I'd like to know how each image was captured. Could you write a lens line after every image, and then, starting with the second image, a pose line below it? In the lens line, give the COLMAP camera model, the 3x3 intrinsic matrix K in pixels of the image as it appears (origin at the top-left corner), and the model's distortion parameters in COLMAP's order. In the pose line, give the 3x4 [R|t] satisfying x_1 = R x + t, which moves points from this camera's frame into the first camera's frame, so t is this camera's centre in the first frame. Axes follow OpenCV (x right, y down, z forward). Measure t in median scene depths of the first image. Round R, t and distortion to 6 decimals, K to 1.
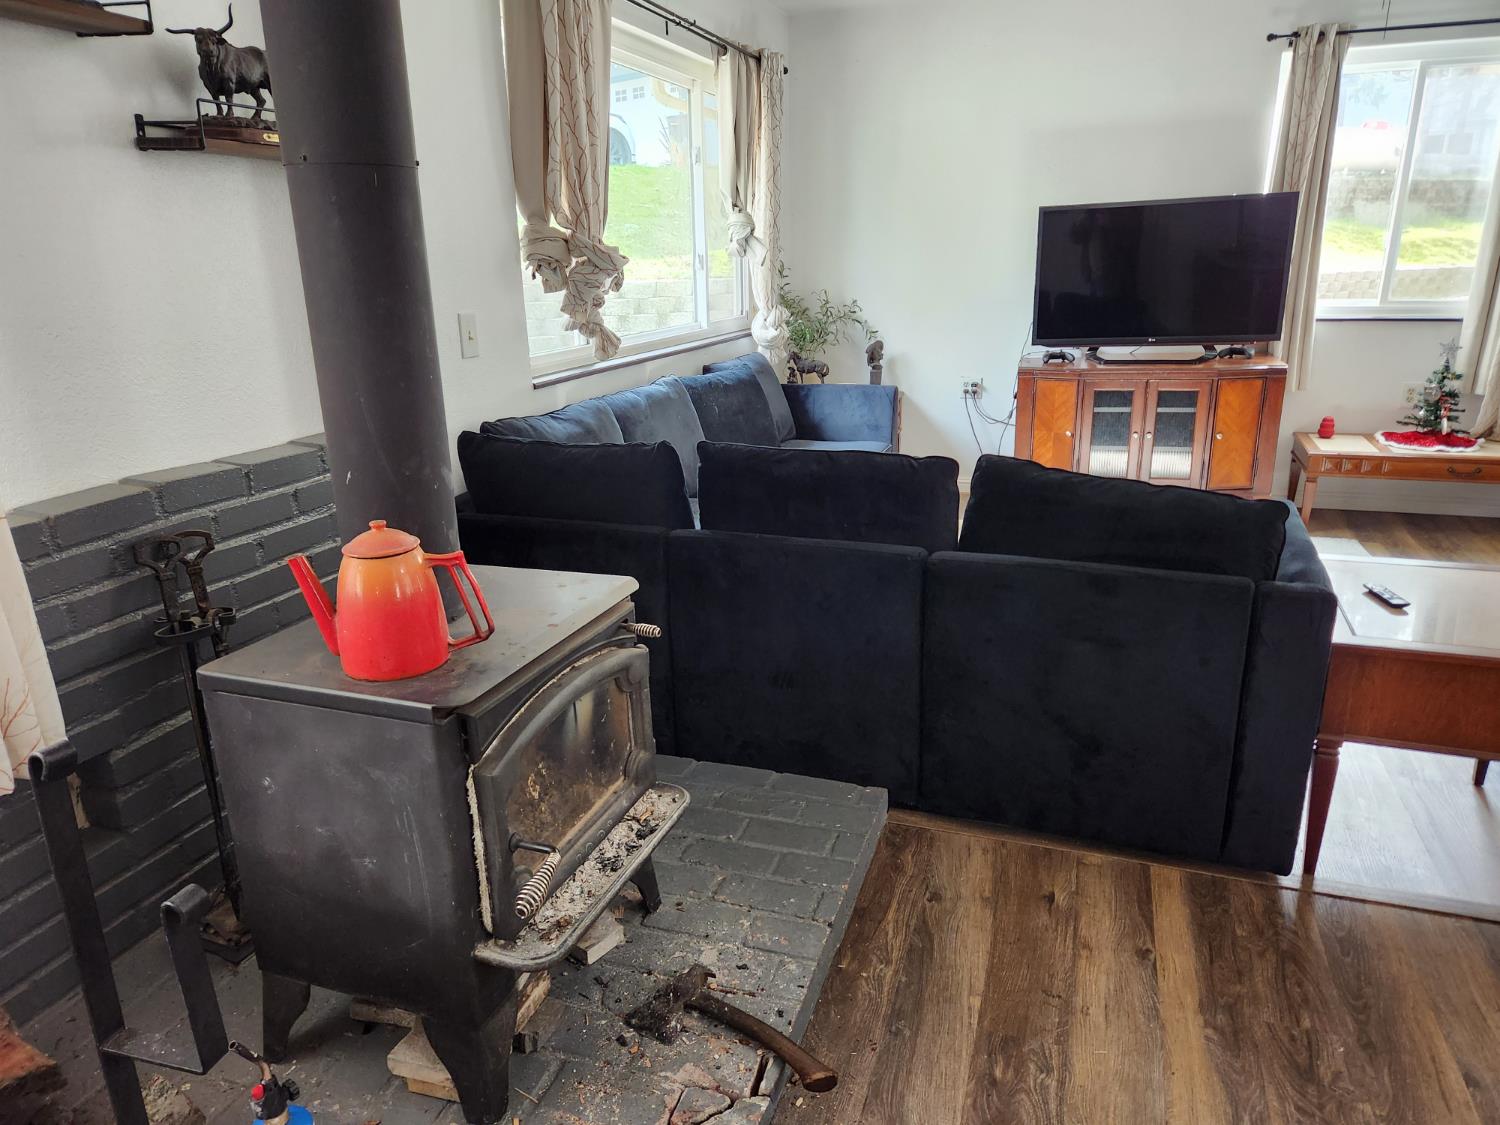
lens RADIAL K [[1002.5, 0, 750.0], [0, 1002.5, 562.5], [0, 0, 1]] dist [0.084182, -0.069307]
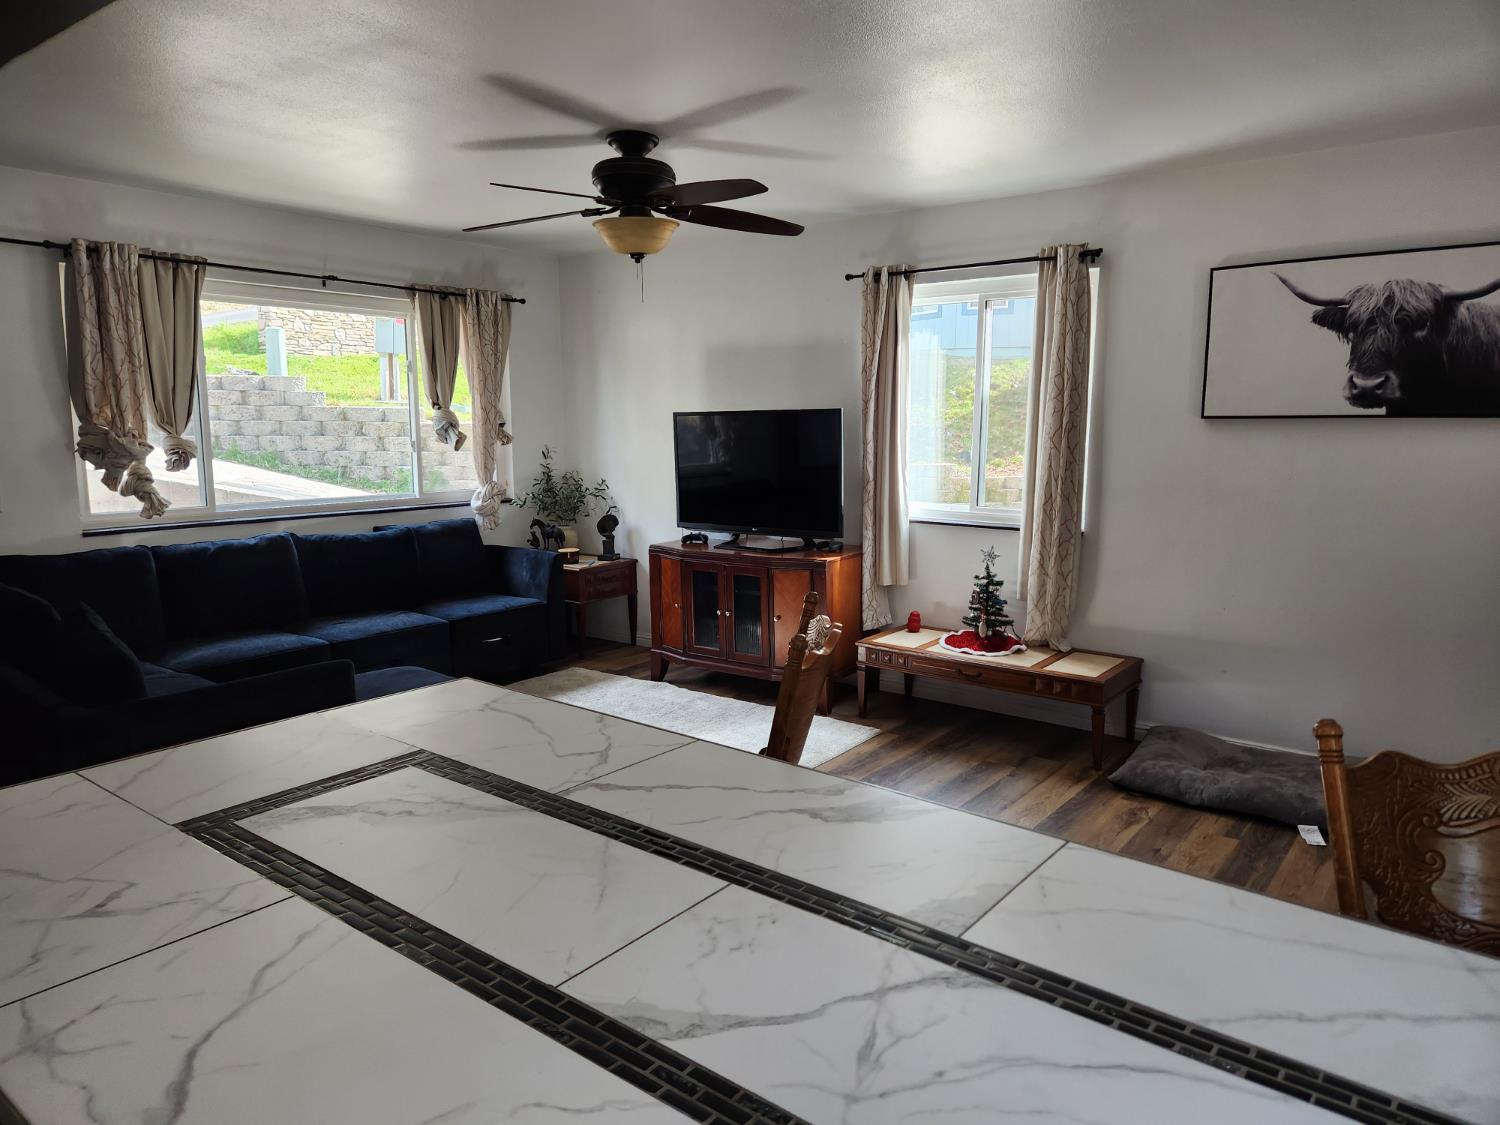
lens RADIAL K [[1002.5, 0, 750.0], [0, 1002.5, 562.5], [0, 0, 1]] dist [0.084182, -0.069307]
pose [[0.945264, 0.070154, -0.318677, 0.765672], [-0.116726, 0.984690, -0.129461, -0.040579], [0.304716, 0.159572, 0.938981, -0.033720]]
